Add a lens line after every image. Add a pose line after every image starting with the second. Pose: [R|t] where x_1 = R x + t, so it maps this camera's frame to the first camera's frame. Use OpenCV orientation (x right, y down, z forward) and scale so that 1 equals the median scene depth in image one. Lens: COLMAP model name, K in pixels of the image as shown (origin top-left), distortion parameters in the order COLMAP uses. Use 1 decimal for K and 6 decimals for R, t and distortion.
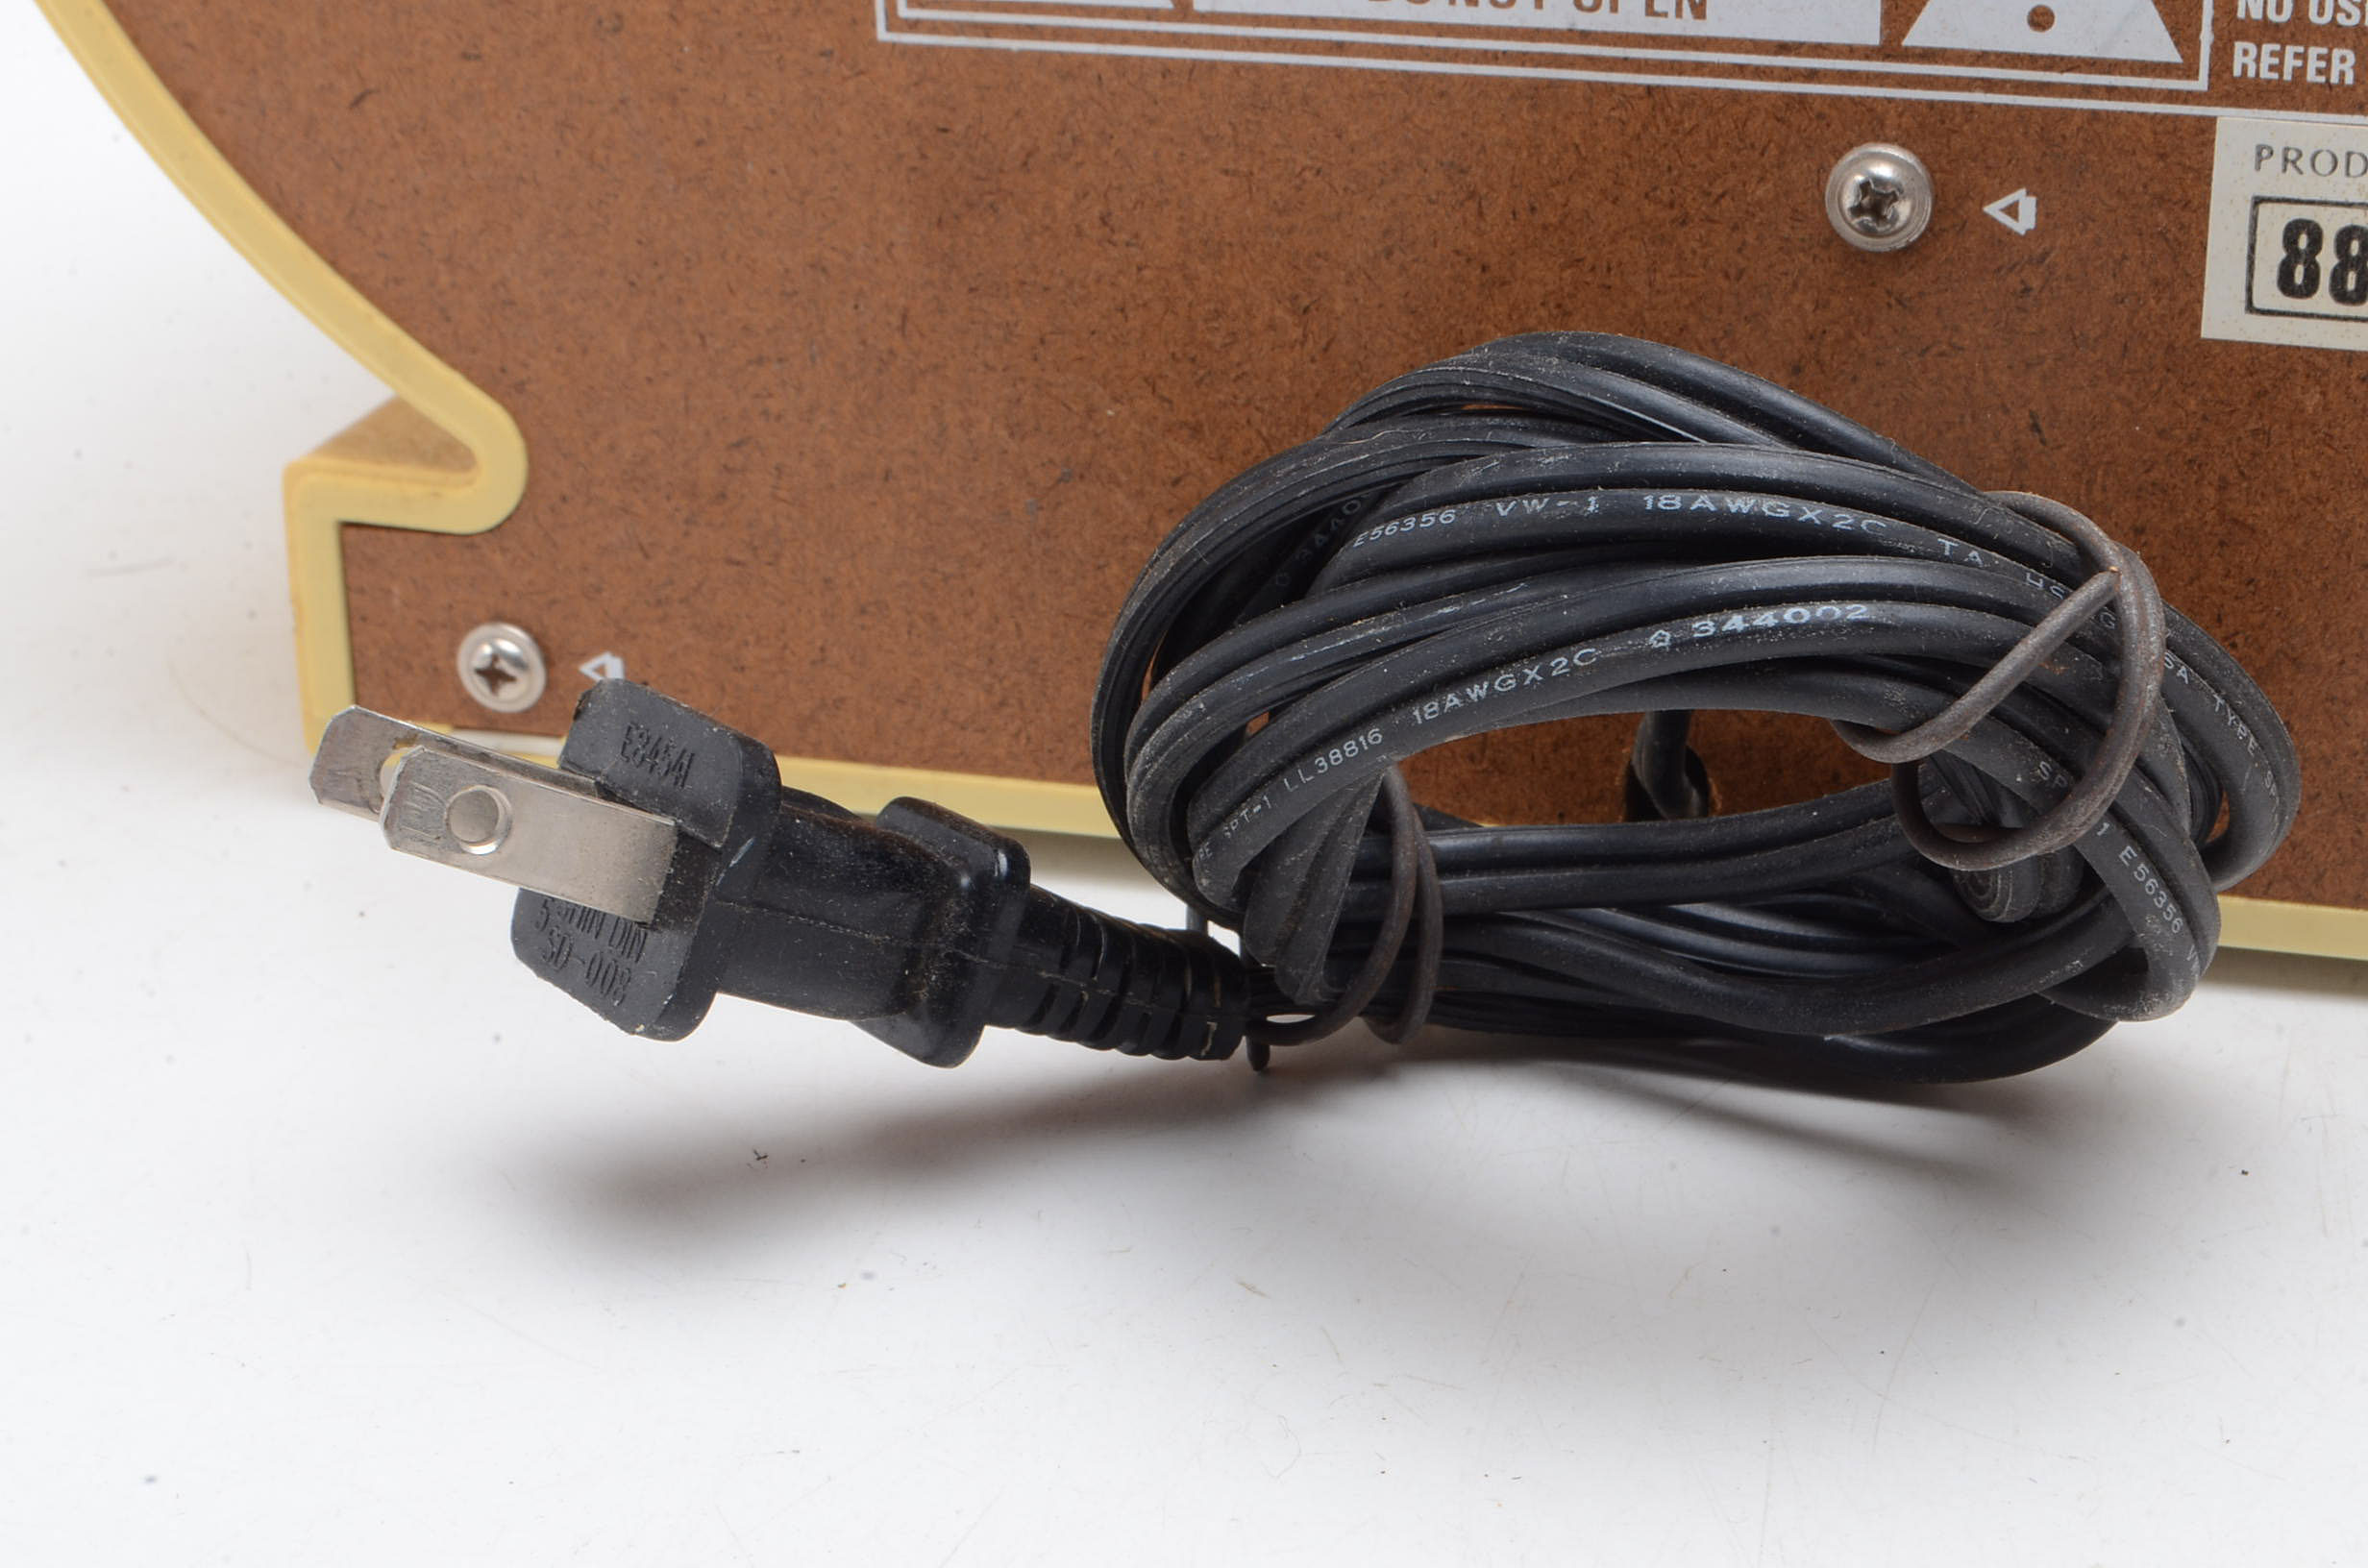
lens RADIAL K [[5324.0, 0, 1184.0], [0, 5324.0, 784.0], [0, 0, 1]] dist [0.033447, -0.022503]
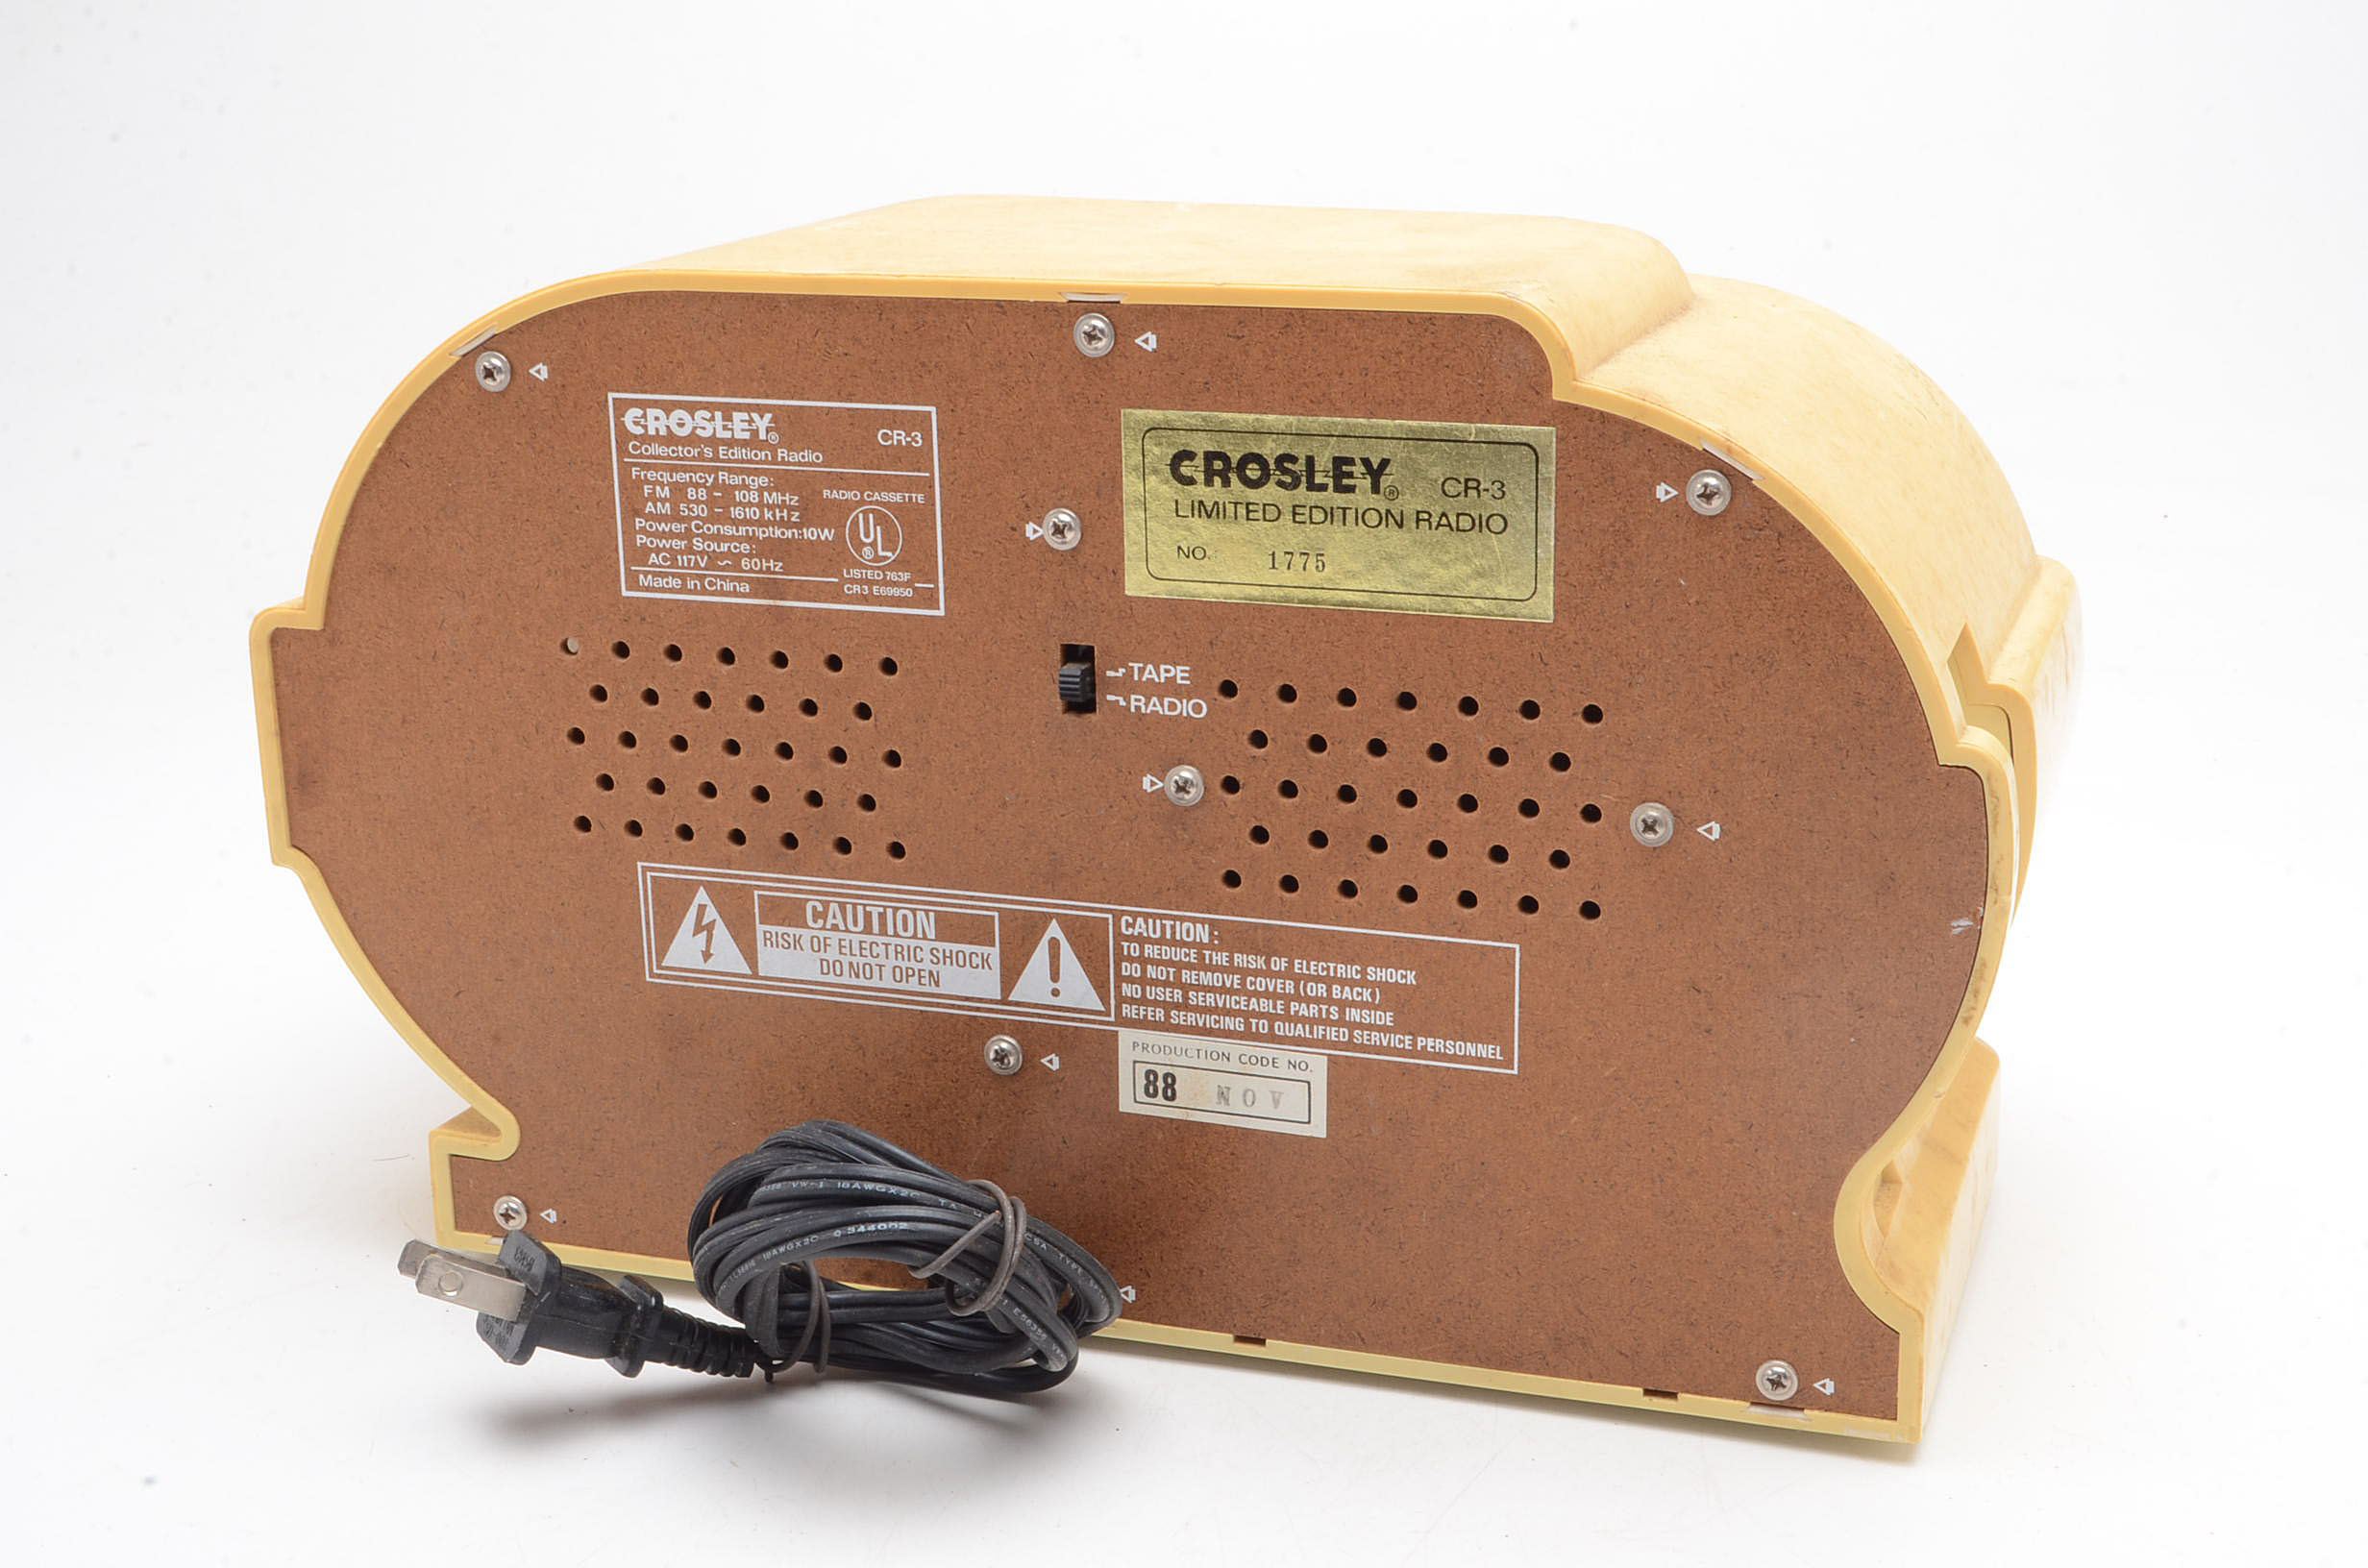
lens RADIAL K [[3488.3, 0, 1184.0], [0, 3488.3, 784.0], [0, 0, 1]] dist [0.003399, -0.019199]
pose [[0.998962, 0.016546, -0.042433, 0.297199], [-0.021309, 0.993209, -0.114378, -0.047902], [0.040253, 0.115163, 0.992531, -0.754733]]
